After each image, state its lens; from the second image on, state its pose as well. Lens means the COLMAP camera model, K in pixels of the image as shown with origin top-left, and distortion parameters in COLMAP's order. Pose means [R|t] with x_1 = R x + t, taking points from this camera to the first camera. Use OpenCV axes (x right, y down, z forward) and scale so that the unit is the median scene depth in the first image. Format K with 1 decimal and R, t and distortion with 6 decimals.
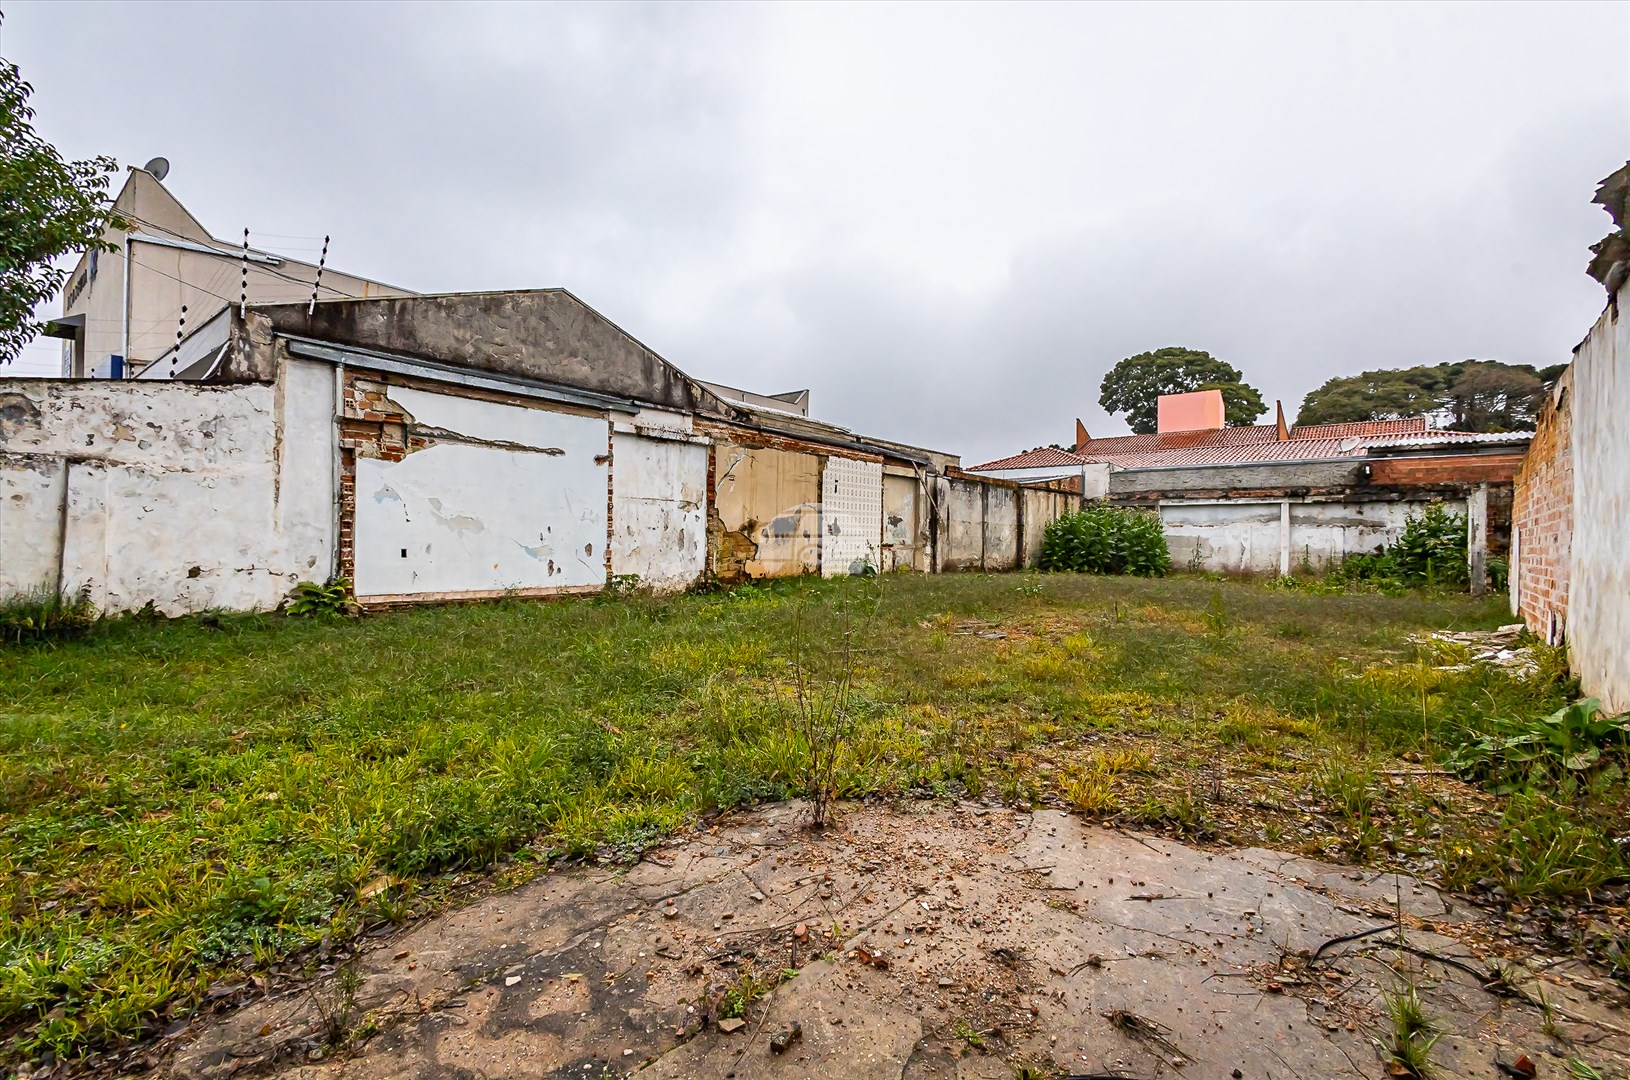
lens RADIAL K [[736.4, 0, 813.4], [0, 736.4, 551.9], [0, 0, 1]] dist [-0.000697, -0.001126]
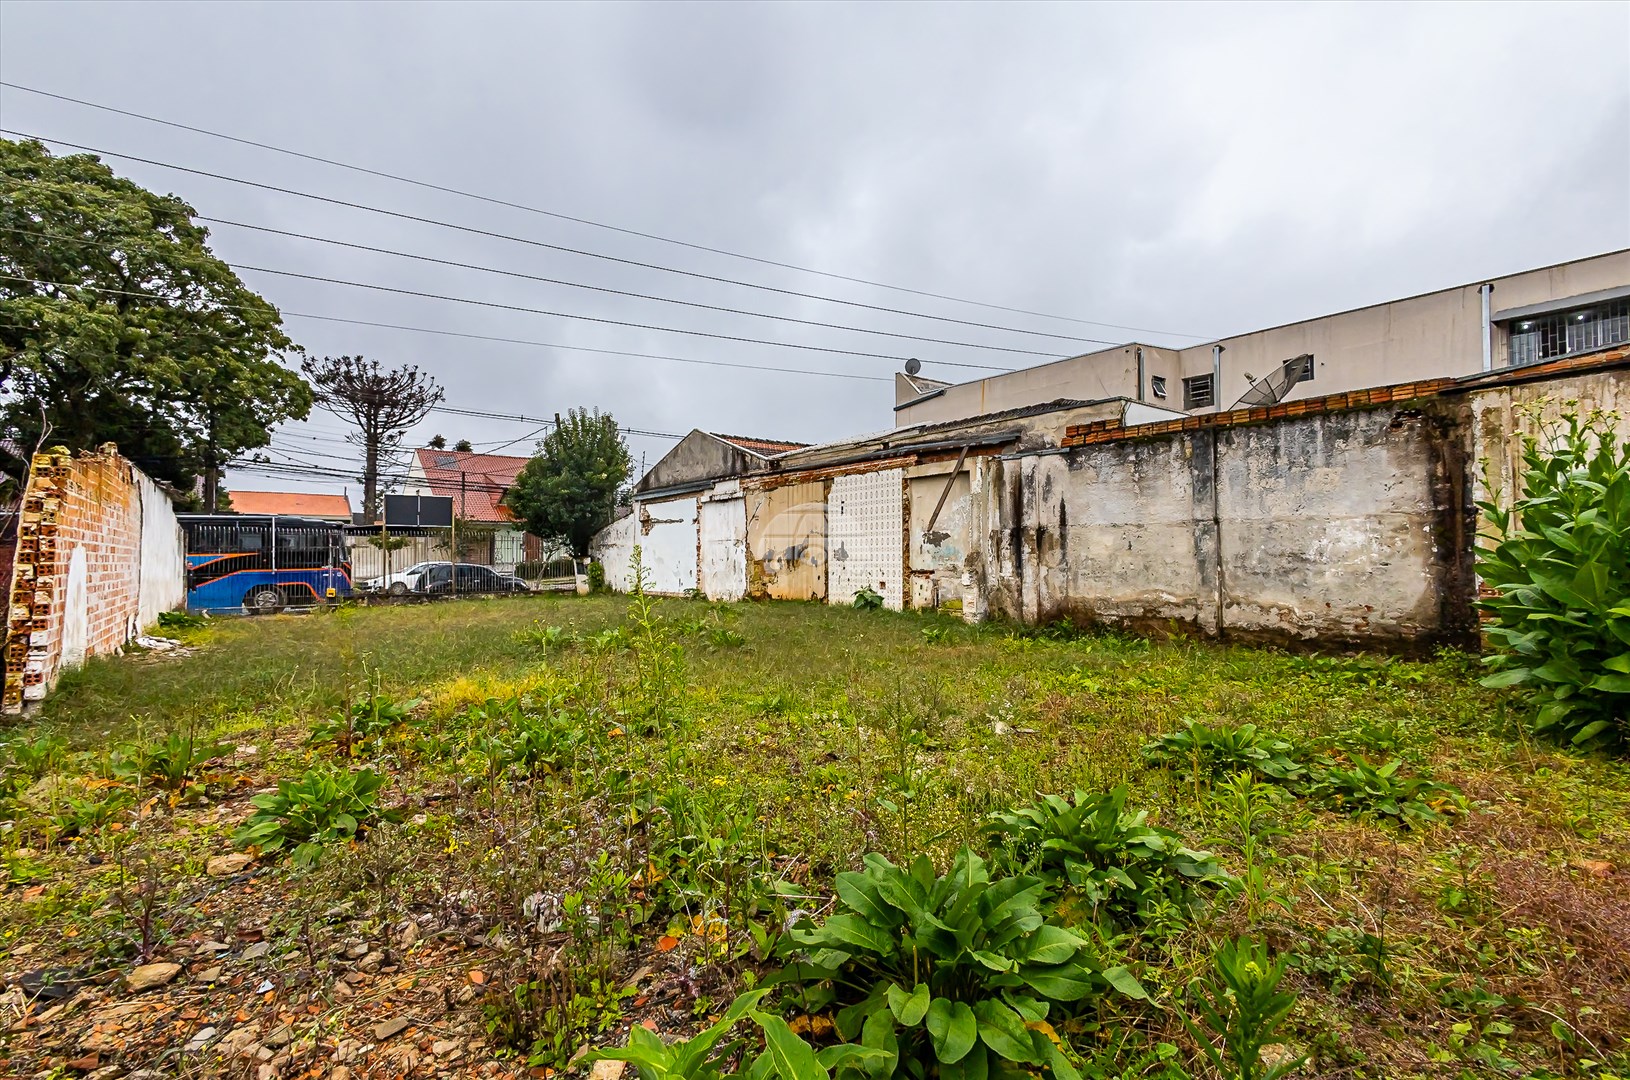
lens RADIAL K [[736.4, 0, 813.4], [0, 736.4, 551.9], [0, 0, 1]] dist [-0.000697, -0.001126]
pose [[-0.212483, -0.024614, -0.976855, 0.980147], [-0.010704, 0.999681, -0.022861, -0.012256], [0.977106, 0.005599, -0.212678, 1.203396]]
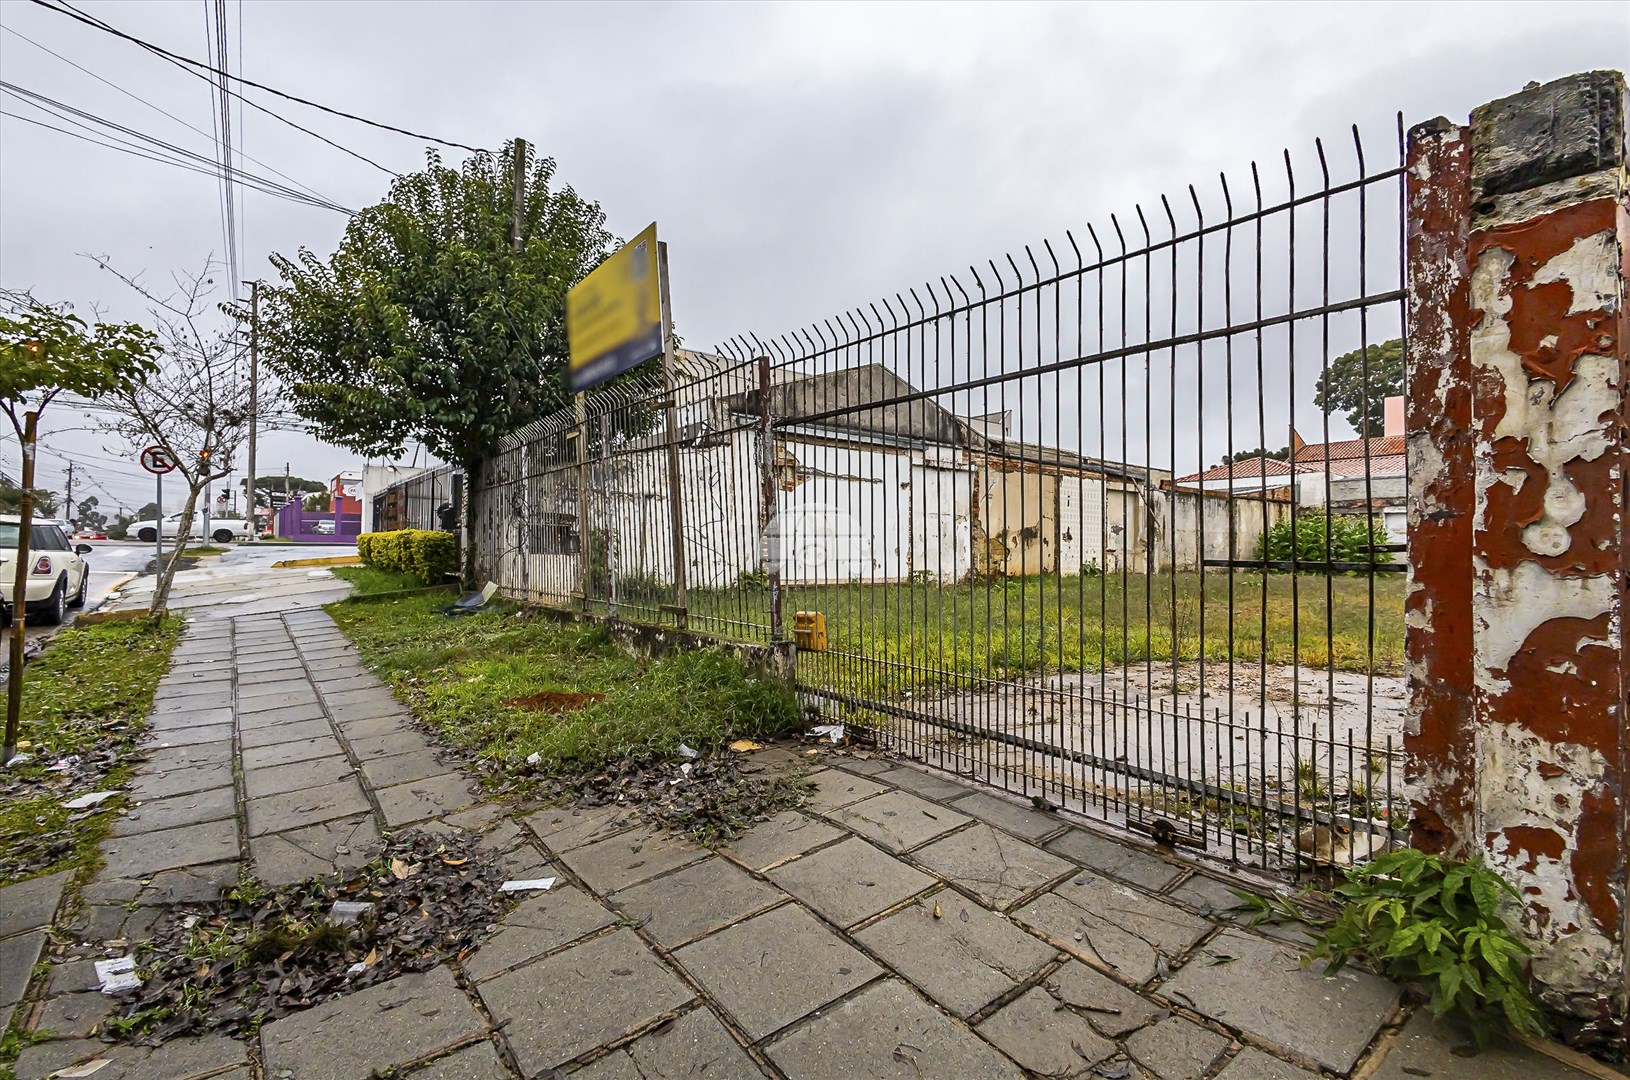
lens RADIAL K [[736.4, 0, 813.4], [0, 736.4, 551.9], [0, 0, 1]] dist [-0.000697, -0.001126]
pose [[0.973910, -0.004267, -0.226893, -0.105838], [-0.000129, 0.999813, -0.019355, 0.017796], [0.226933, 0.018880, 0.973727, -0.267811]]
